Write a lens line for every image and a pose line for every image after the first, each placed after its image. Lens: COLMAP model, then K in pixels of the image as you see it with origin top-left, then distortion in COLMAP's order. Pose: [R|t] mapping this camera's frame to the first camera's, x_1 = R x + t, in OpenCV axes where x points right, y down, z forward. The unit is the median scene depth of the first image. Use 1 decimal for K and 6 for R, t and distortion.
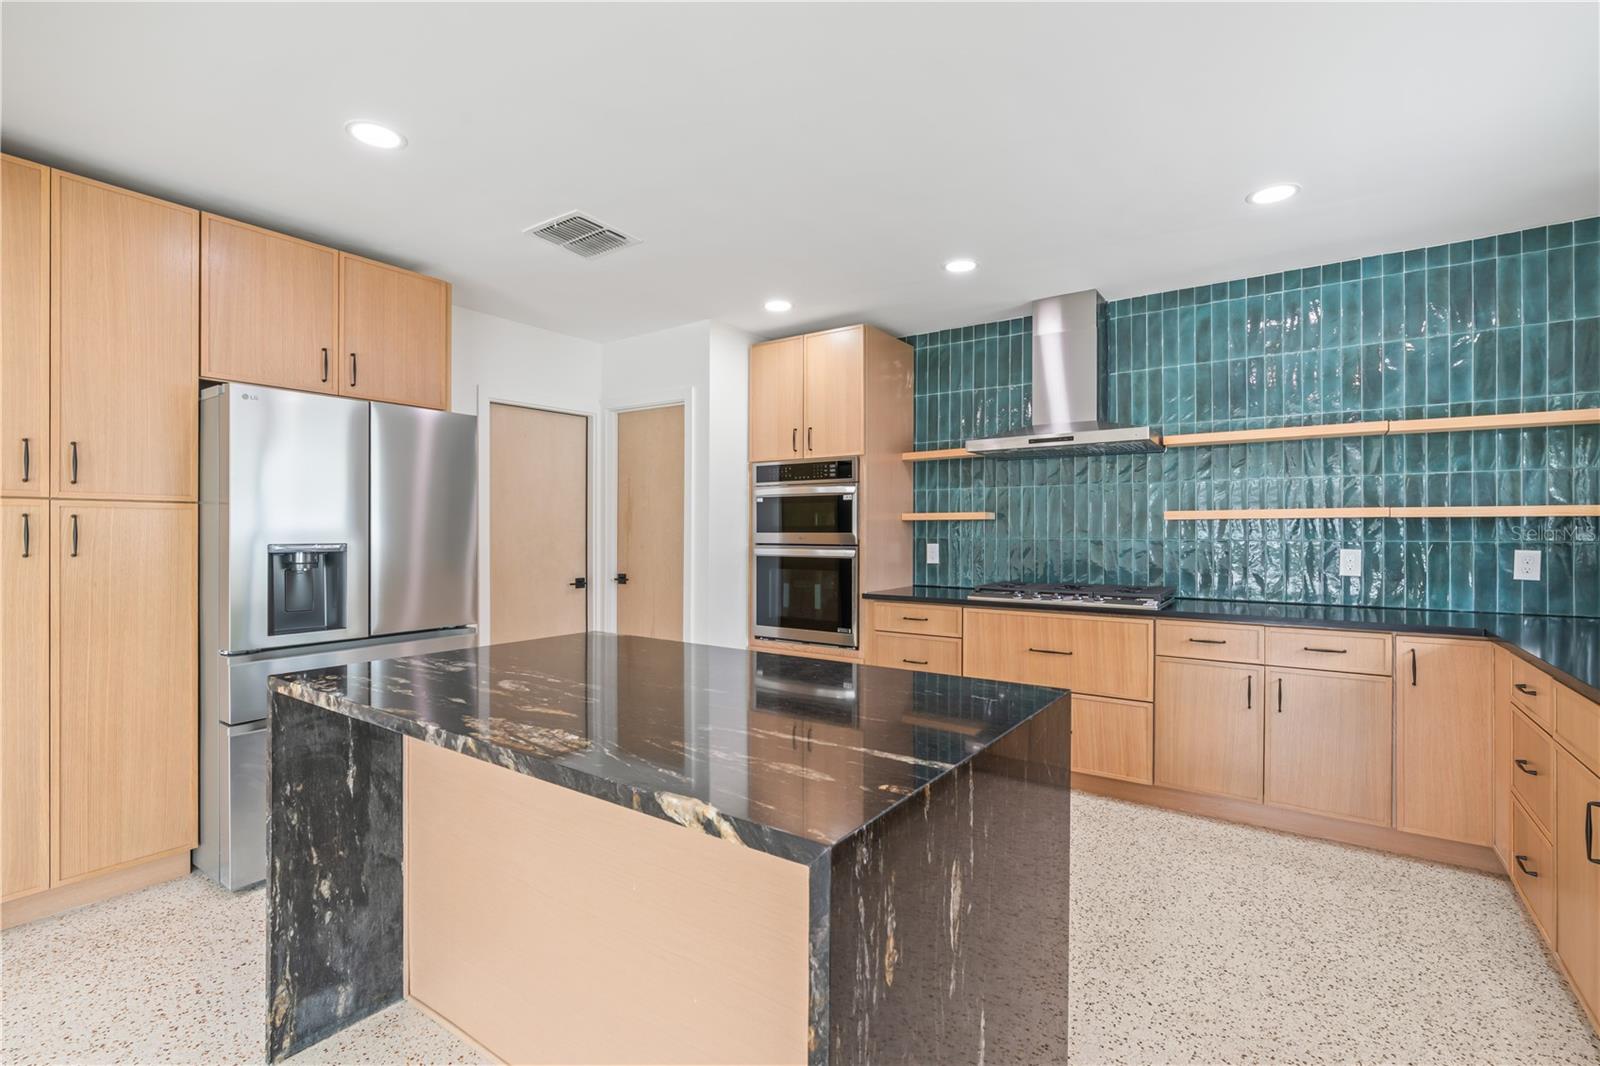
lens RADIAL K [[725.2, 0, 803.5], [0, 725.2, 530.5], [0, 0, 1]] dist [-0.002864, 0.000852]
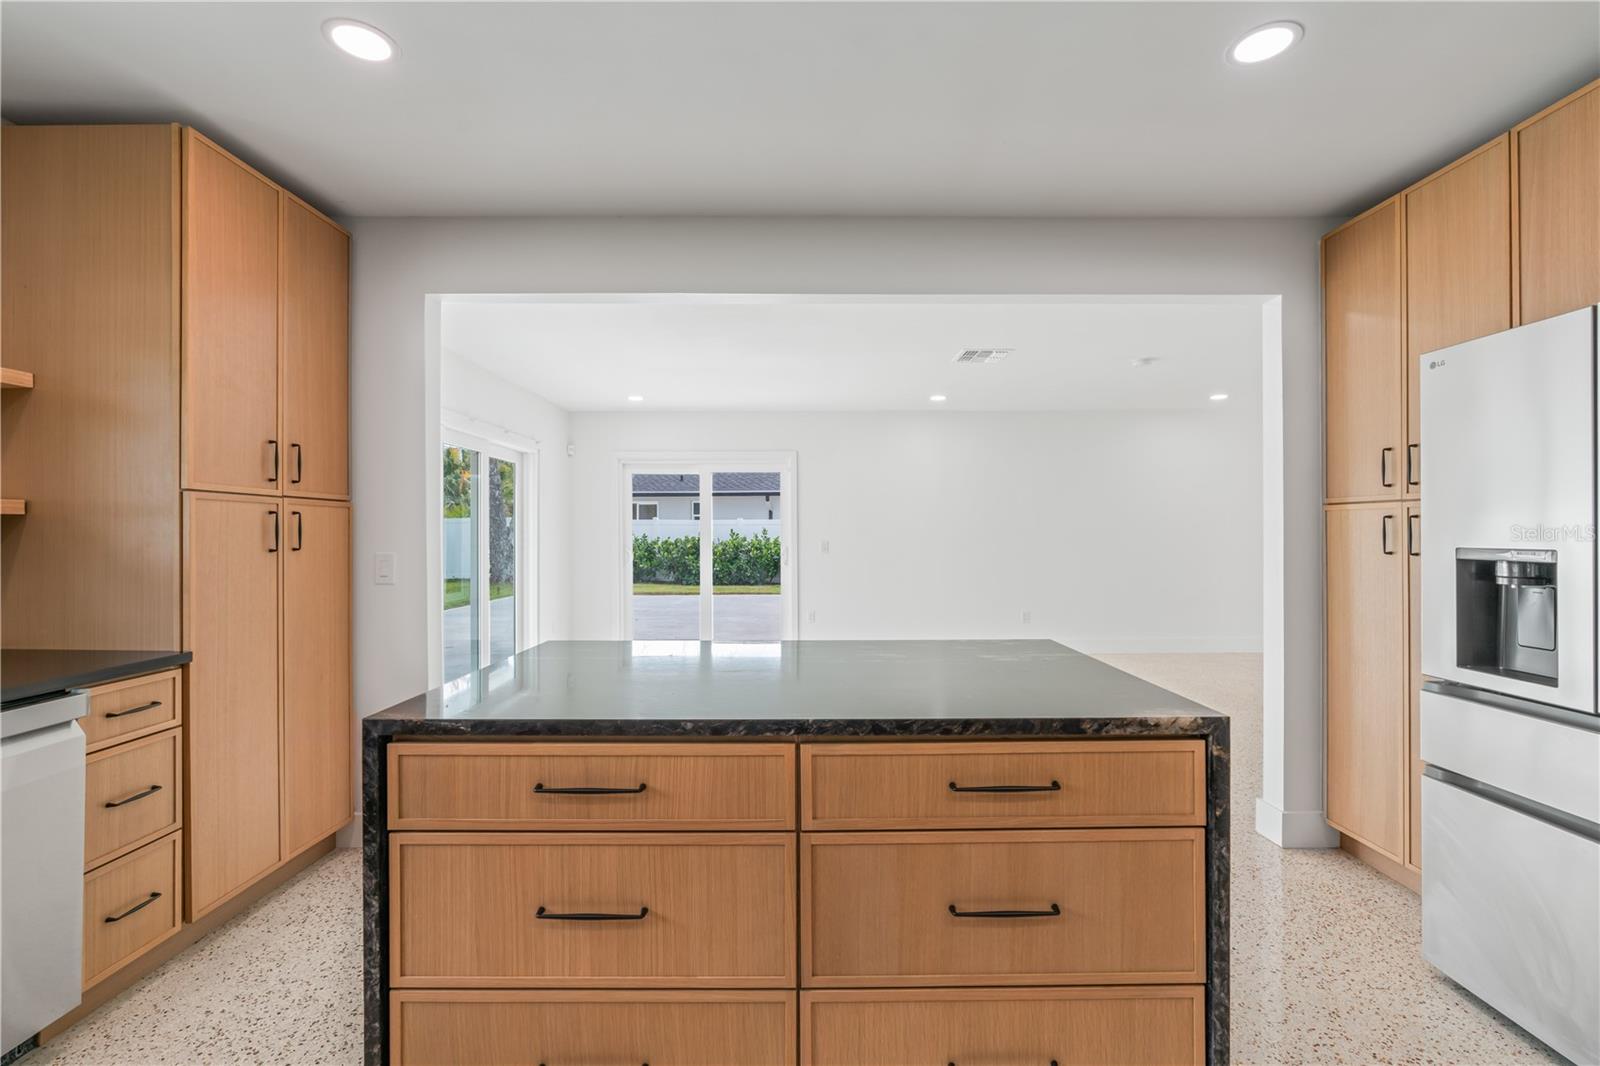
lens RADIAL K [[724.0, 0, 800.9], [0, 724.0, 526.7], [0, 0, 1]] dist [-0.014536, 0.005879]
pose [[-0.813736, -0.003721, -0.581223, 0.195742], [0.000989, 0.999969, -0.007786, 0.001187], [0.581234, -0.006910, -0.813707, 0.877097]]
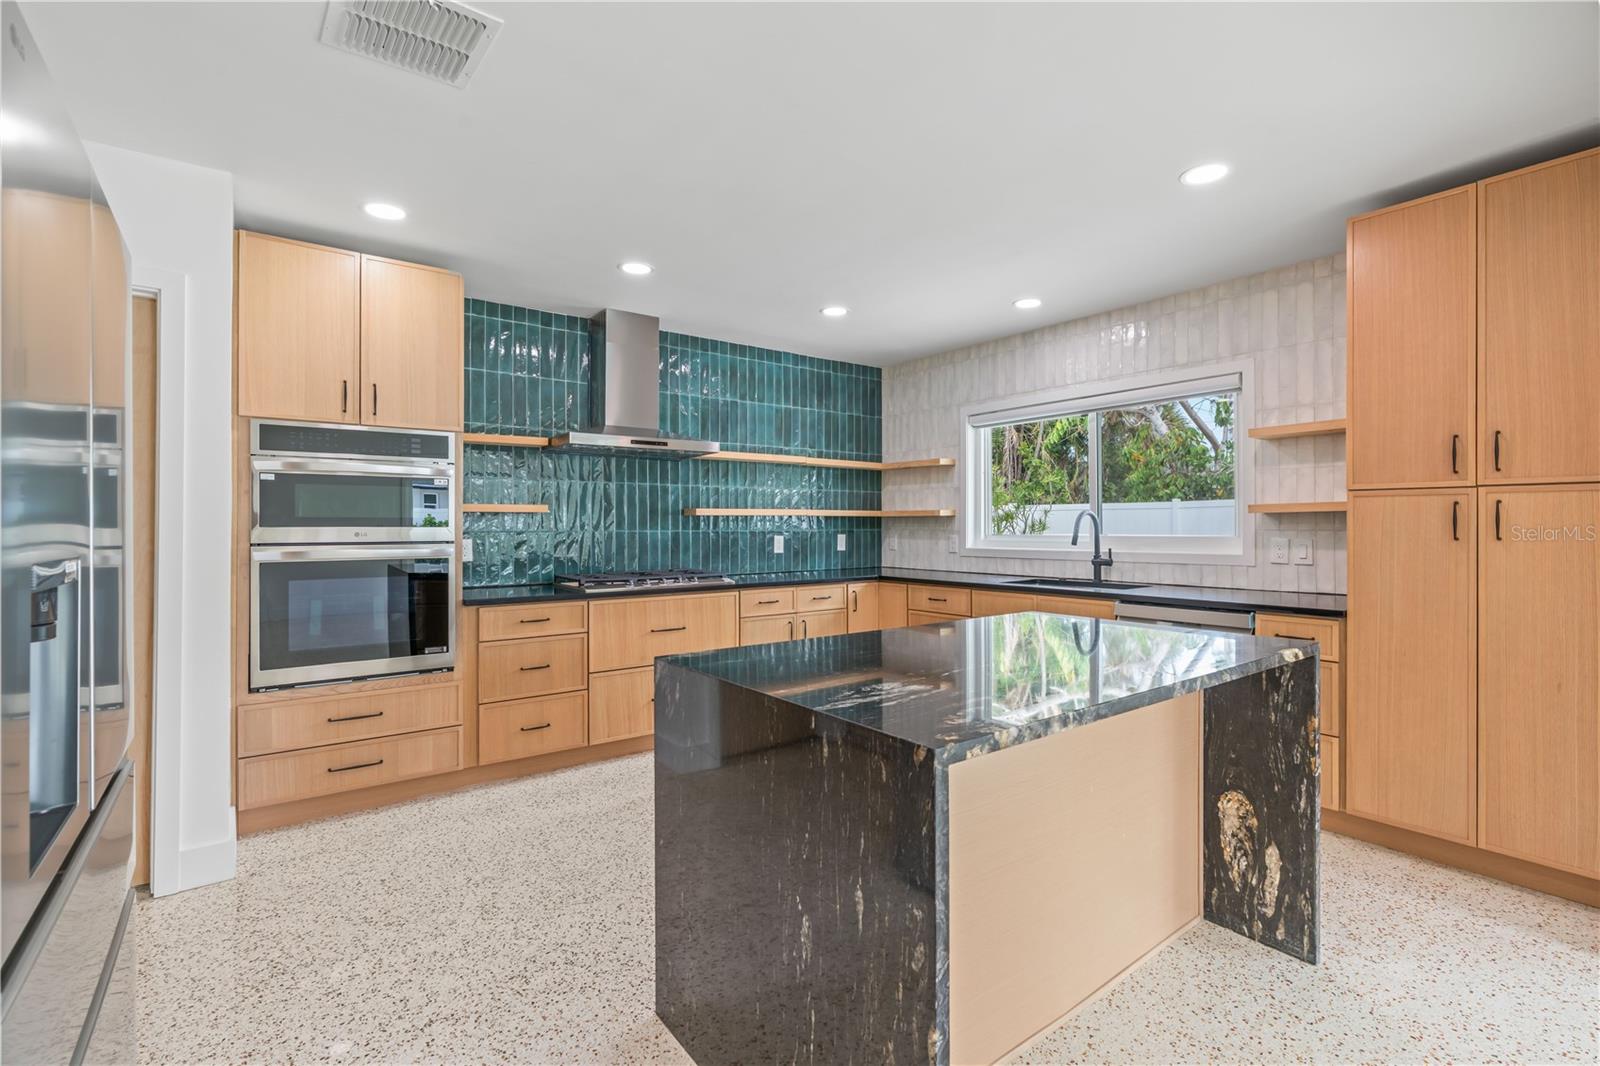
lens RADIAL K [[724.0, 0, 800.9], [0, 724.0, 526.7], [0, 0, 1]] dist [-0.014536, 0.005879]
pose [[0.310173, -0.003543, 0.950674, -0.665526], [0.001959, 0.999993, 0.003088, 0.001819], [-0.950678, 0.000905, 0.310177, 0.439110]]
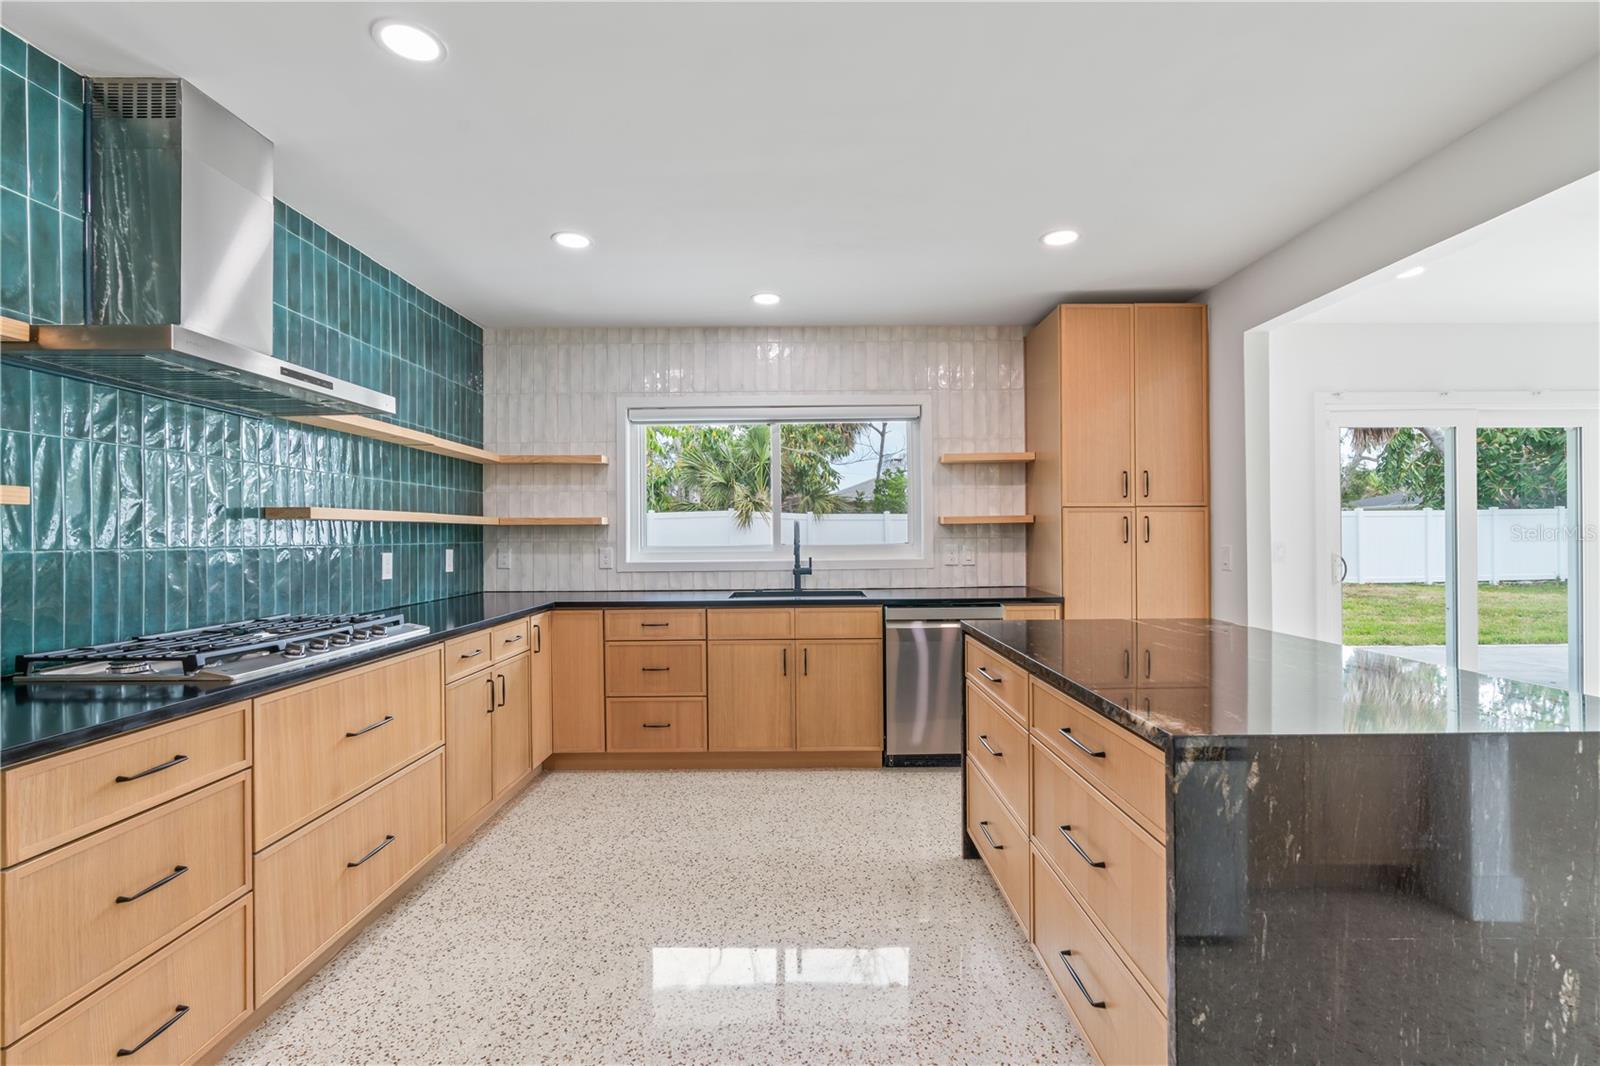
lens RADIAL K [[719.3, 0, 803.8], [0, 719.3, 533.9], [0, 0, 1]] dist [-0.012847, 0.001132]
pose [[-0.575481, 0.004860, 0.817800, -0.371457], [0.006137, 0.999980, -0.001625, 0.004488], [-0.817792, 0.004084, -0.575500, 1.025958]]
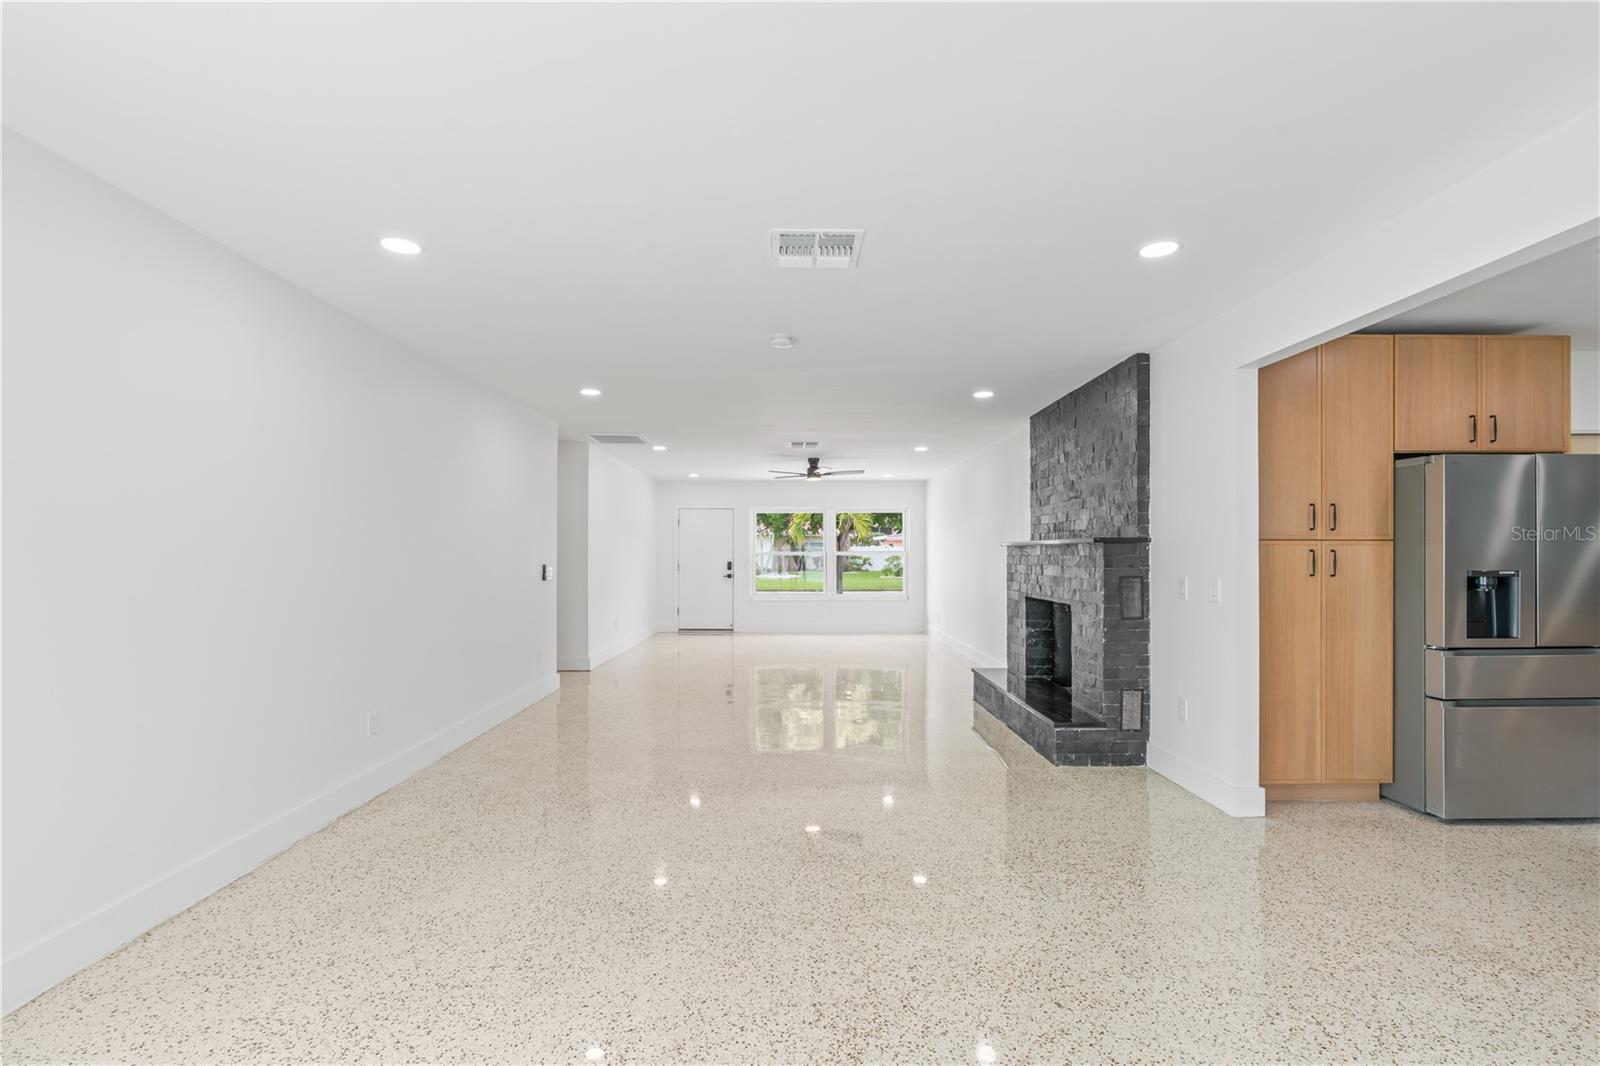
lens RADIAL K [[726.5, 0, 802.8], [0, 726.5, 553.9], [0, 0, 1]] dist [-0.013929, 0.007882]
pose [[0.589456, -0.001907, -0.807799, -0.274980], [0.001868, 0.999998, -0.000998, -0.009095], [0.807799, -0.000921, 0.589458, -0.569511]]
